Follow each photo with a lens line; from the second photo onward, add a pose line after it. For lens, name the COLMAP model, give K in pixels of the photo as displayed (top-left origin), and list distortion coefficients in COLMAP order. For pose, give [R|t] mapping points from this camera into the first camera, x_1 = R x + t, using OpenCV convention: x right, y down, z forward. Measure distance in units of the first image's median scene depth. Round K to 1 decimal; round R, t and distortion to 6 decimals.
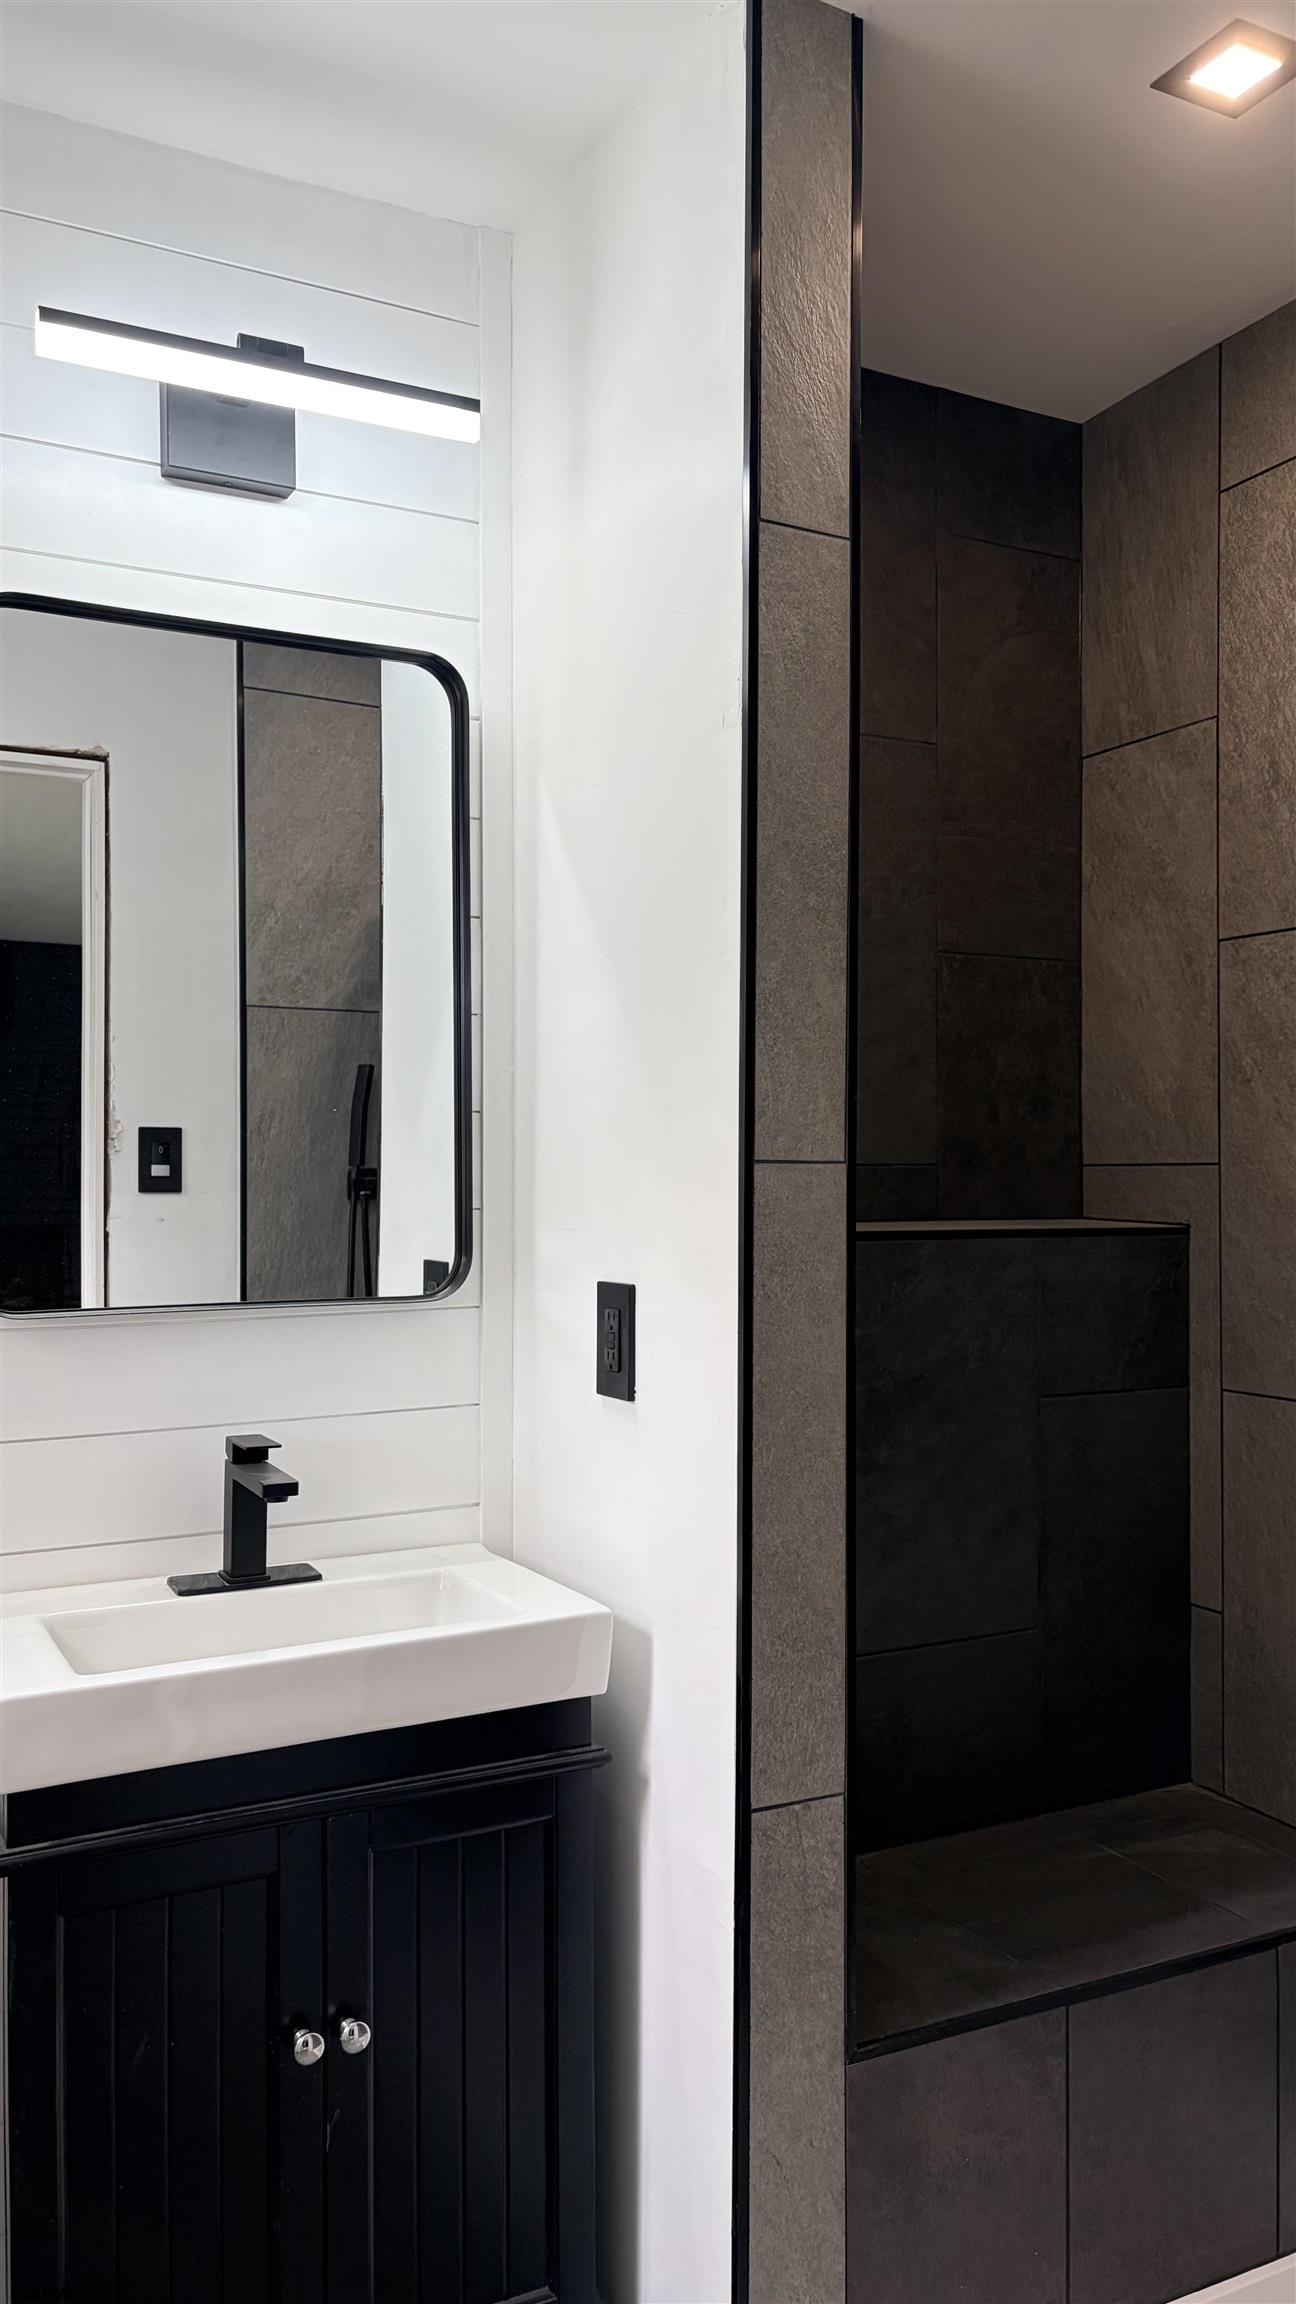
lens RADIAL K [[1660.9, 0, 648.0], [0, 1660.9, 1152.0], [0, 0, 1]] dist [0.008076, -0.003432]
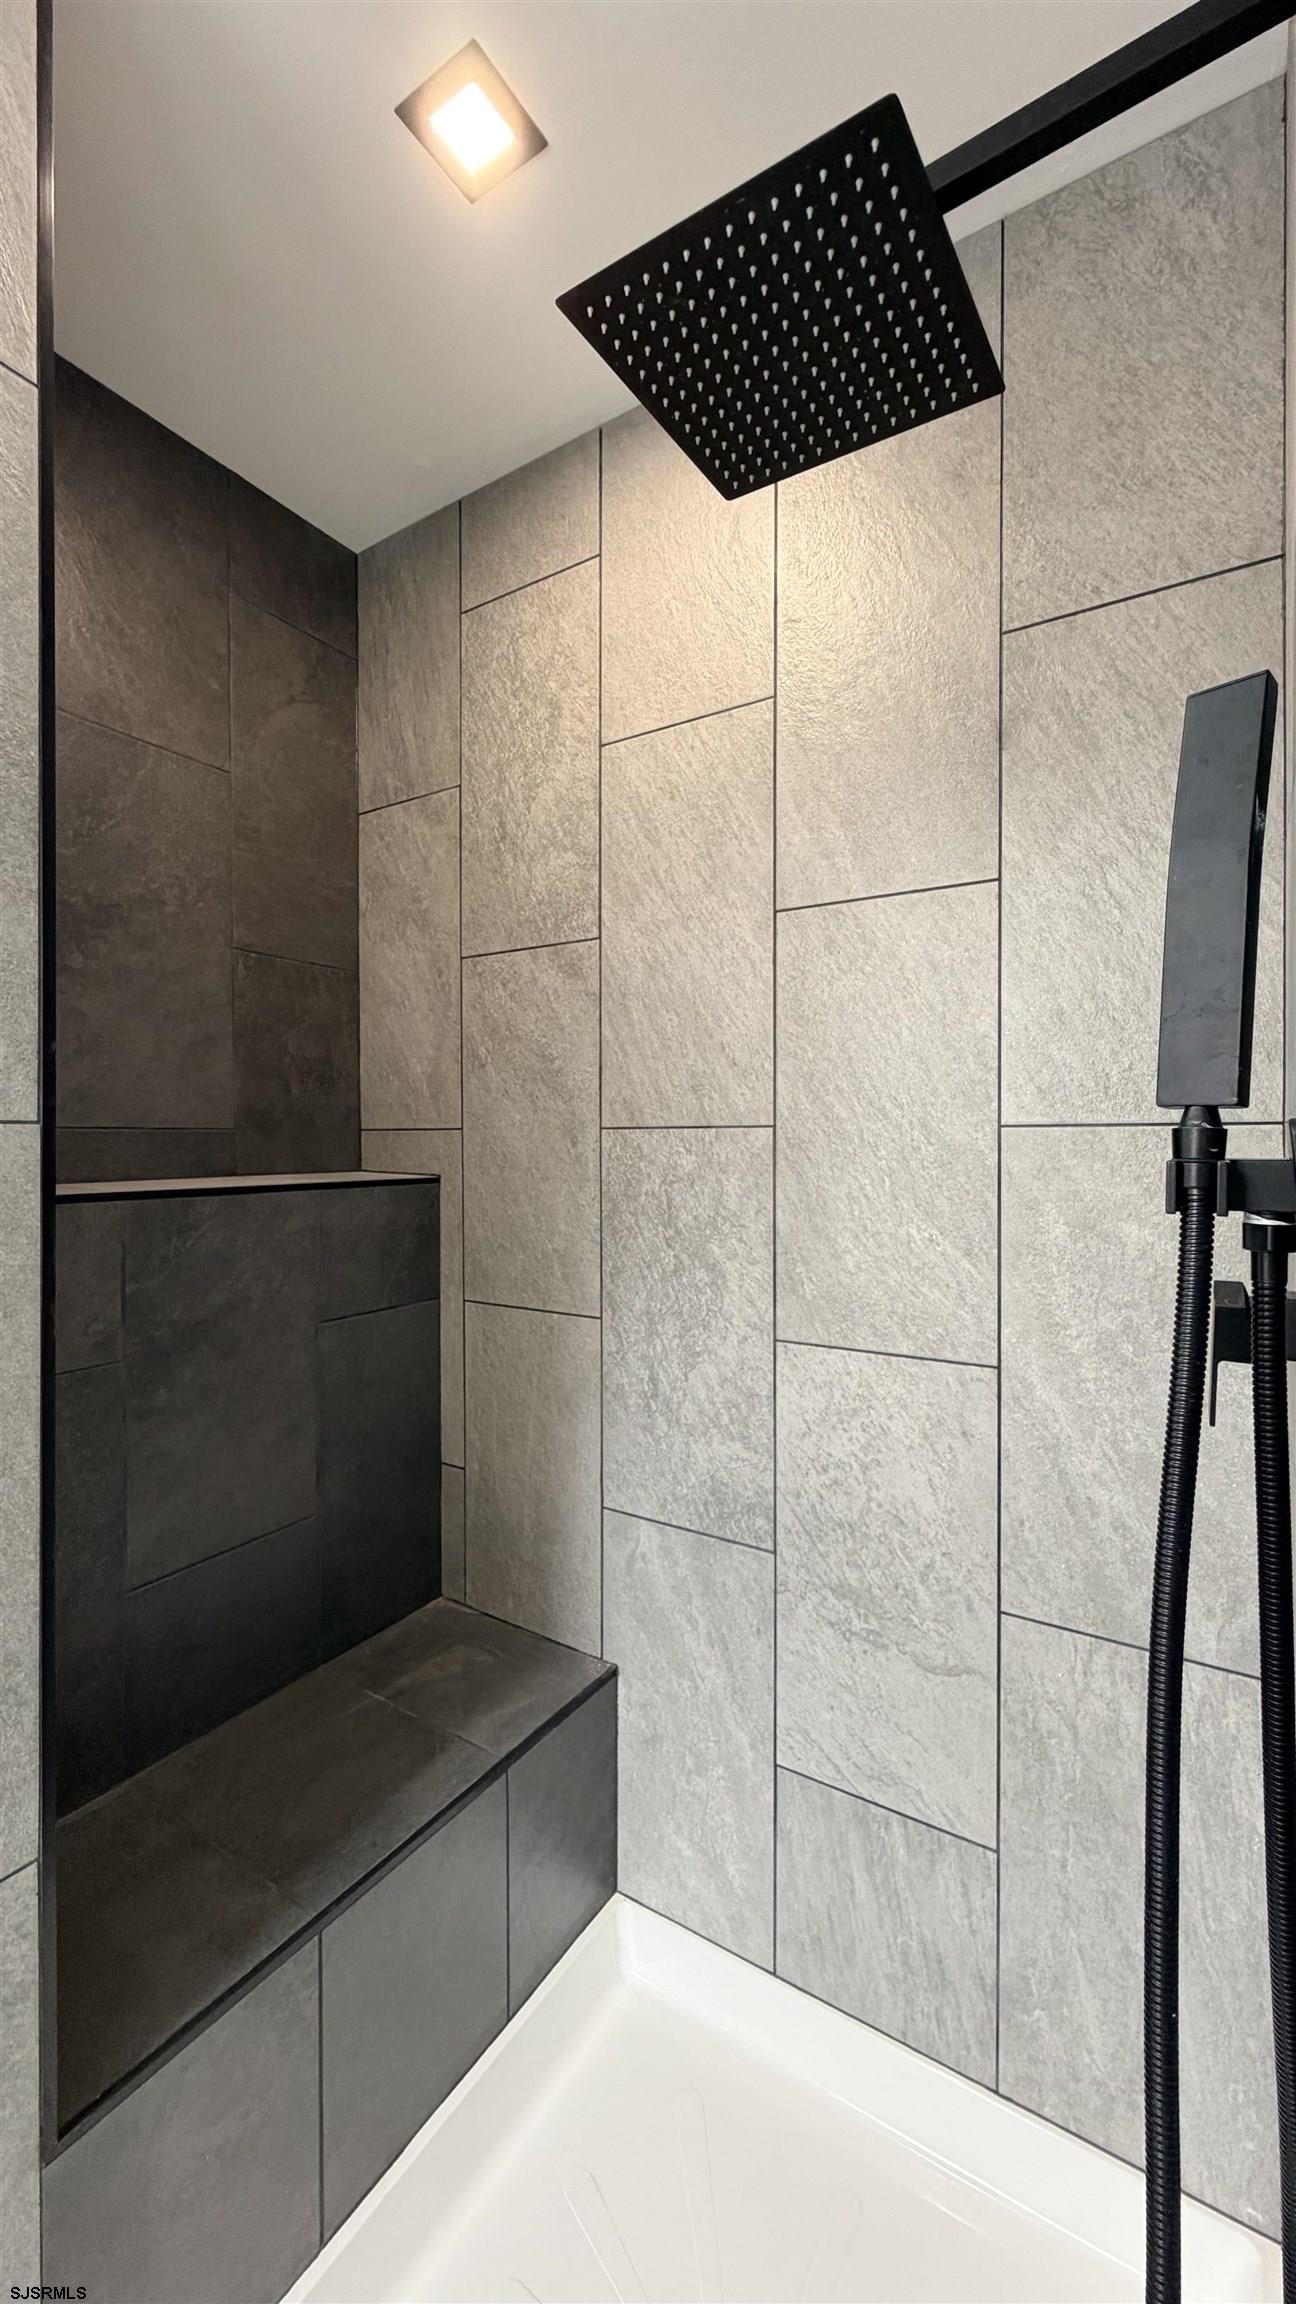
lens RADIAL K [[932.1, 0, 648.0], [0, 932.1, 1152.0], [0, 0, 1]] dist [0.000313, 0.018173]
pose [[0.862960, -0.010095, 0.505171, 0.096991], [-0.004462, 0.999609, 0.027598, 0.004527], [-0.505252, -0.026070, 0.862578, 0.286794]]
